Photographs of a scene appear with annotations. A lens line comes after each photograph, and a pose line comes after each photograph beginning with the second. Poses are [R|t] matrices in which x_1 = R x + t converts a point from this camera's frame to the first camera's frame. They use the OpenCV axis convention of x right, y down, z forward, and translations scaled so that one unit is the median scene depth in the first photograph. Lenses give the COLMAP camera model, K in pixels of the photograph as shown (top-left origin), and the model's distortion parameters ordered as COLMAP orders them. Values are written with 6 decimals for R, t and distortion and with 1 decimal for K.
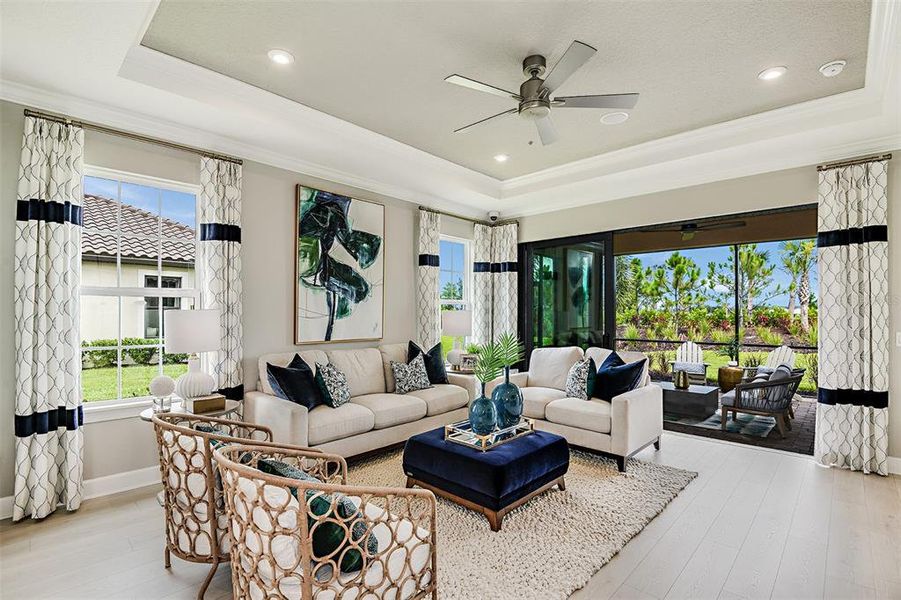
lens RADIAL K [[420.5, 0, 453.8], [0, 420.5, 310.5], [0, 0, 1]] dist [0.000475, -0.022440]
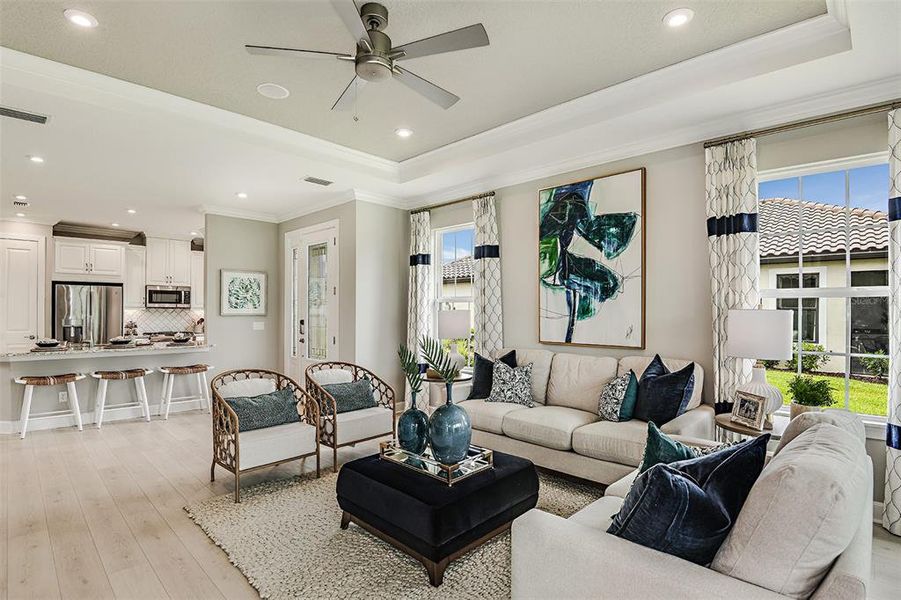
lens RADIAL K [[446.6, 0, 449.3], [0, 446.6, 311.9], [0, 0, 1]] dist [-0.000577, -0.024030]
pose [[-0.023628, -0.003583, -0.999714, 0.680478], [-0.000255, 0.999994, -0.003578, 0.006342], [0.999721, 0.000171, -0.023628, 0.734055]]
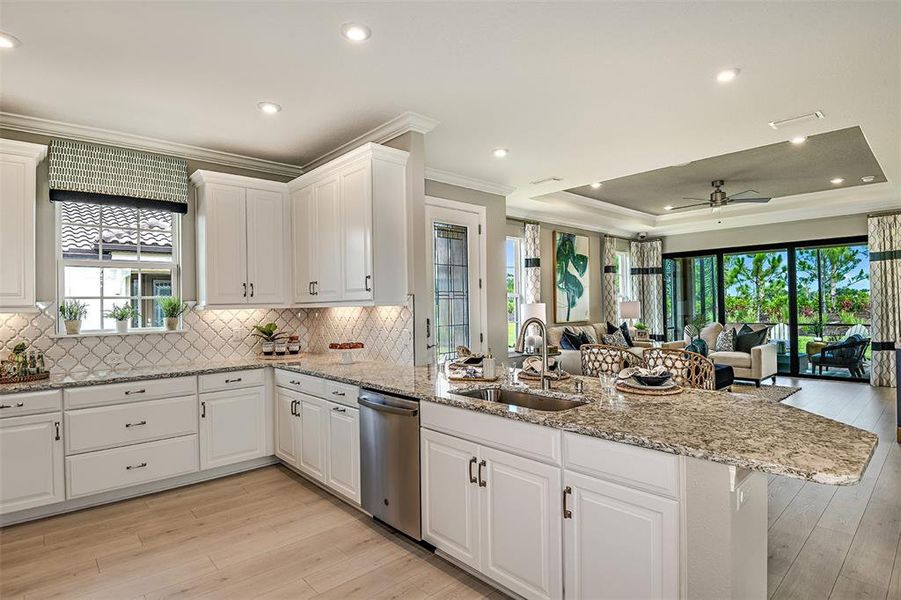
lens RADIAL K [[469.6, 0, 450.5], [0, 469.6, 300.0], [0, 0, 1]] dist [0.001772, -0.027458]
pose [[0.996972, -0.019546, -0.075270, -0.605768], [0.019211, 0.999802, -0.005170, -0.011167], [0.075356, 0.003709, 0.997150, -0.883997]]
